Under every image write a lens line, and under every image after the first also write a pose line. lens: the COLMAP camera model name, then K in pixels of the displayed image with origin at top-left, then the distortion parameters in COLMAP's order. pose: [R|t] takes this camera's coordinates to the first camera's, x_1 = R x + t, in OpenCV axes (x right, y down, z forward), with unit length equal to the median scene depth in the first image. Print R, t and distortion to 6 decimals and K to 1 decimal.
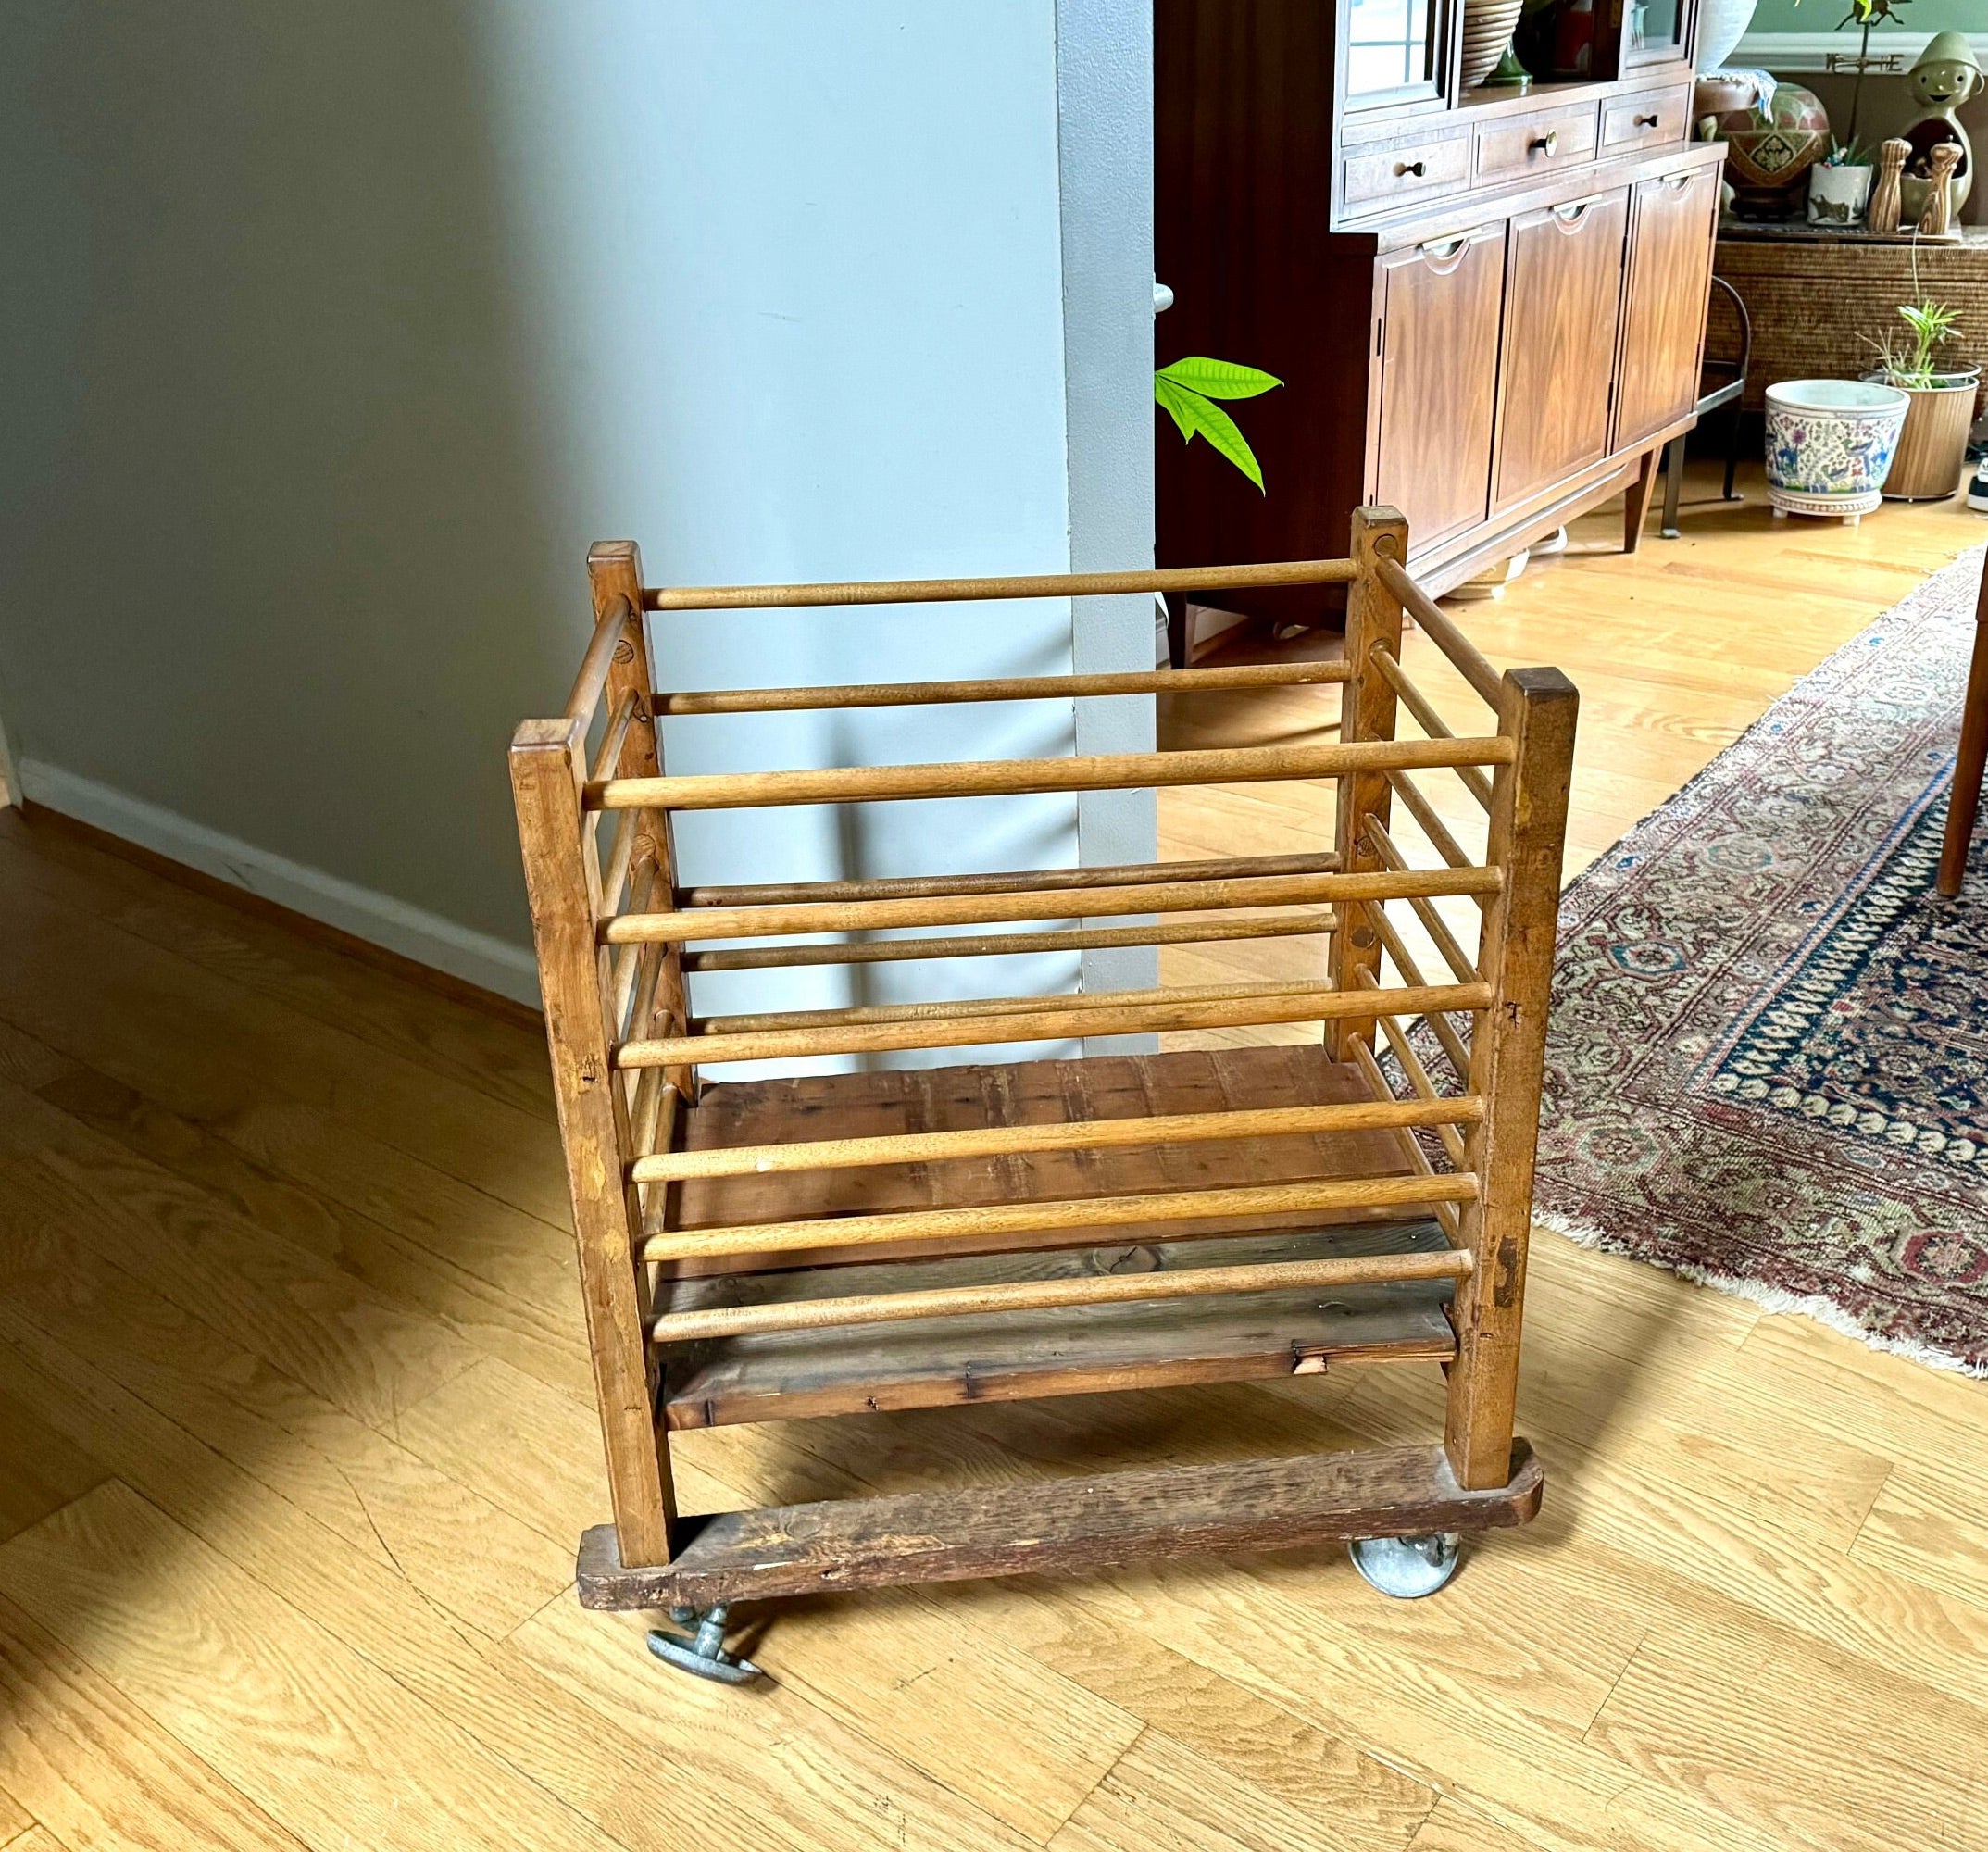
lens RADIAL K [[1985.1, 0, 1067.7], [0, 1985.1, 908.3], [0, 0, 1]] dist [-0.013503, 0.000000]
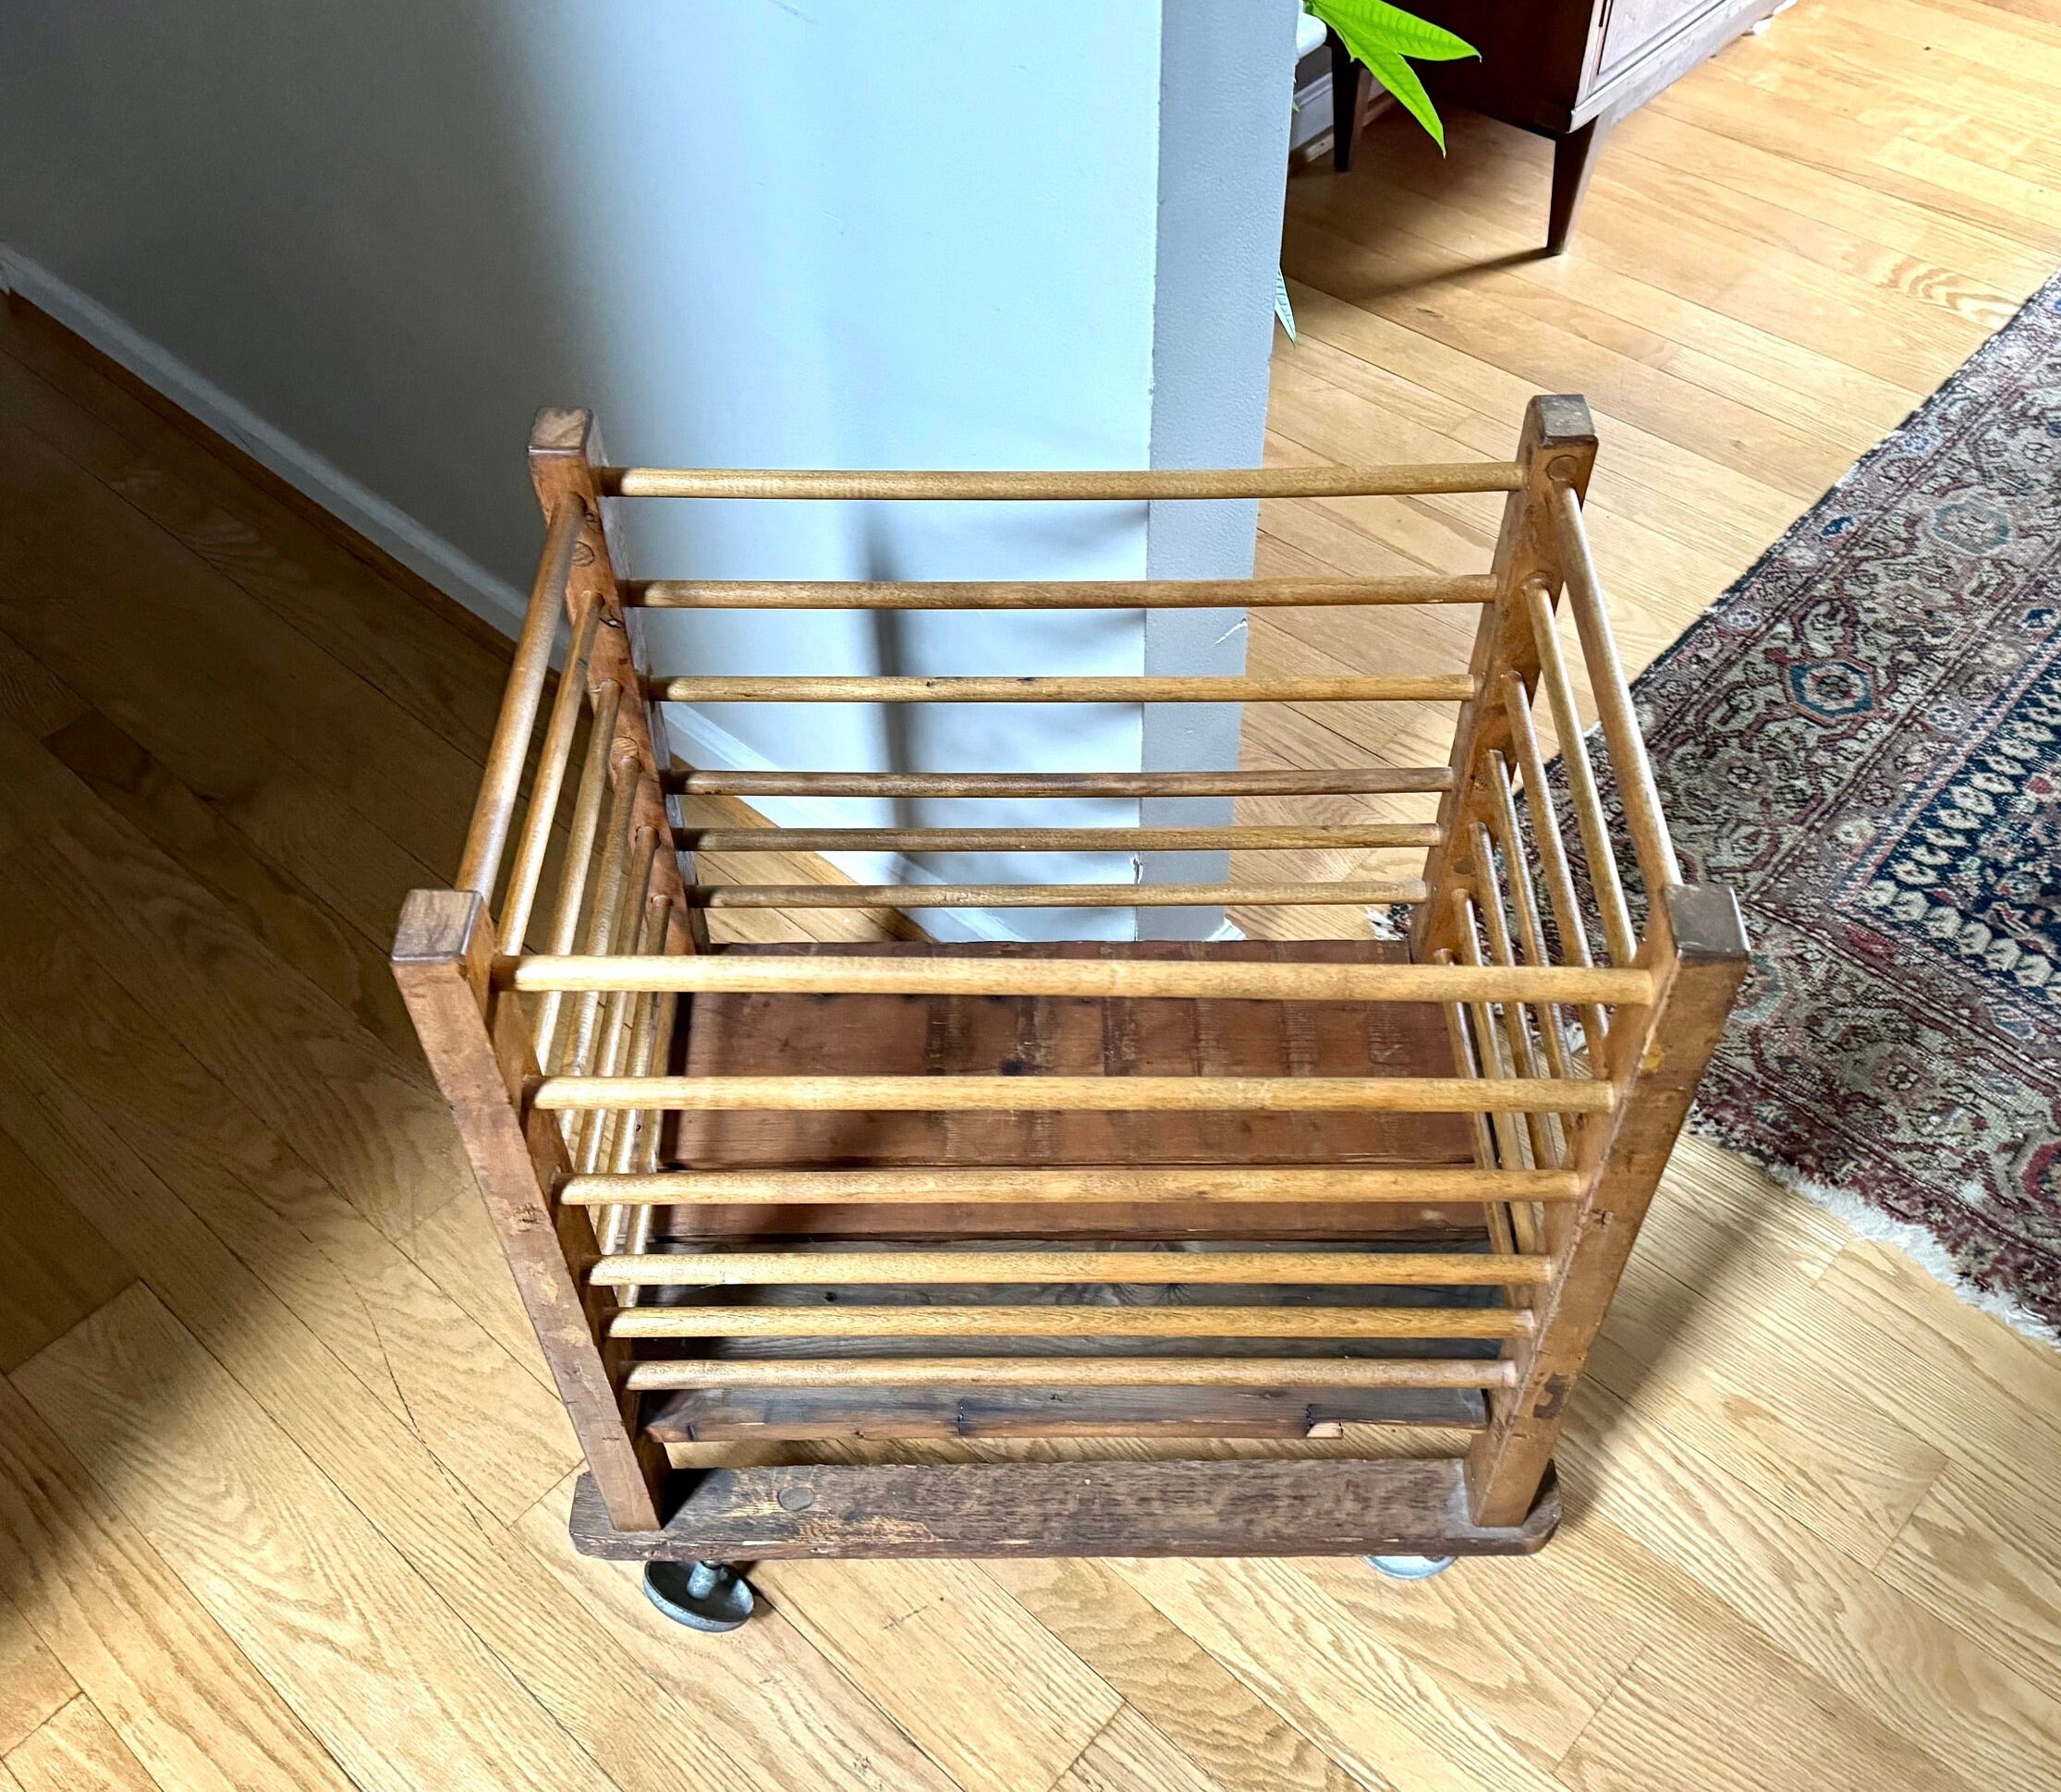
lens RADIAL K [[1971.7, 0, 1036.0], [0, 1971.7, 1014.2], [0, 0, 1]] dist [-0.008135, 0.000000]
pose [[0.994309, 0.085631, -0.063379, 0.027226], [-0.050538, 0.902852, 0.426972, -0.324350], [0.093783, -0.421339, 0.902041, 0.221165]]
